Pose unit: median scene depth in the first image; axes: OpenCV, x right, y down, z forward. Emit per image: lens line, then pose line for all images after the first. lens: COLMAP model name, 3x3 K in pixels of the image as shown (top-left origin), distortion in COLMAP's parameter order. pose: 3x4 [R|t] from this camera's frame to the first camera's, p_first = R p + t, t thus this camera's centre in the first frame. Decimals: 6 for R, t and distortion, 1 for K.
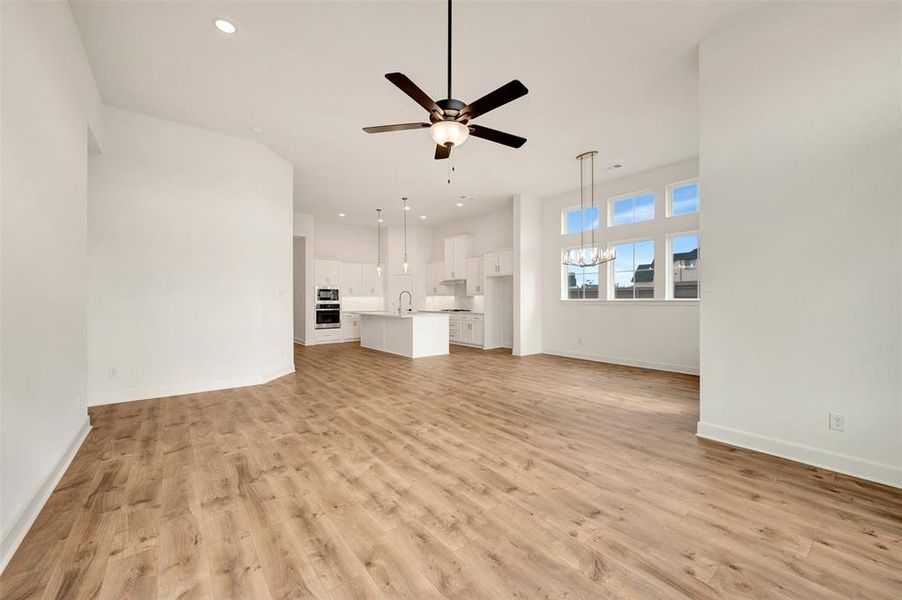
lens RADIAL K [[358.6, 0, 457.3], [0, 358.6, 296.9], [0, 0, 1]] dist [0.003092, -0.000524]
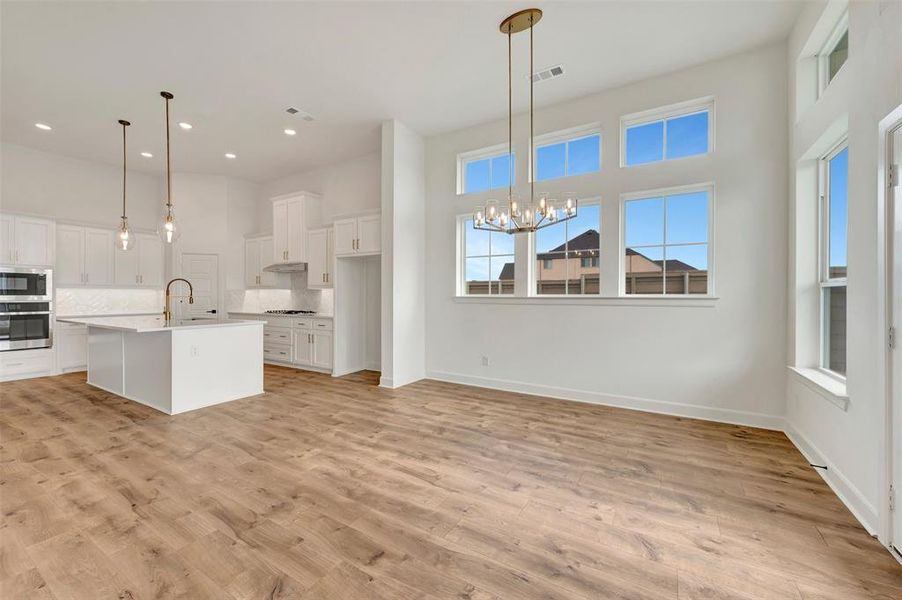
lens RADIAL K [[358.6, 0, 448.9], [0, 358.6, 296.7], [0, 0, 1]] dist [0.003092, -0.000524]
pose [[0.943956, 0.004283, 0.330042, 0.128861], [-0.006811, 0.999956, 0.006506, 0.011083], [-0.330000, -0.008389, 0.943944, 0.787689]]
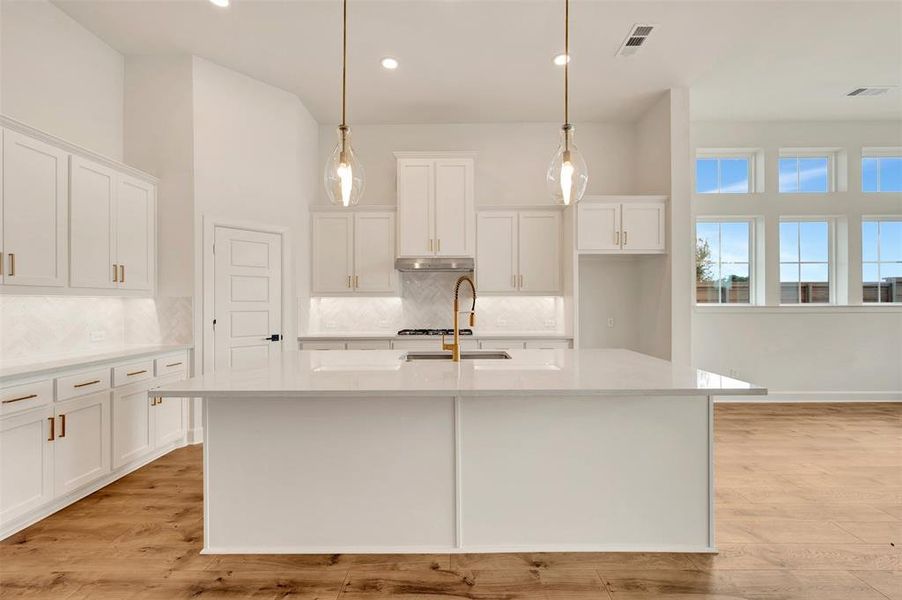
lens RADIAL K [[358.6, 0, 452.5], [0, 358.6, 298.2], [0, 0, 1]] dist [0.003092, -0.000524]
pose [[0.639518, 0.010467, 0.768705, -0.794130], [-0.001474, 0.999922, -0.012390, 0.009155], [-0.768775, 0.006791, 0.639484, 1.839768]]
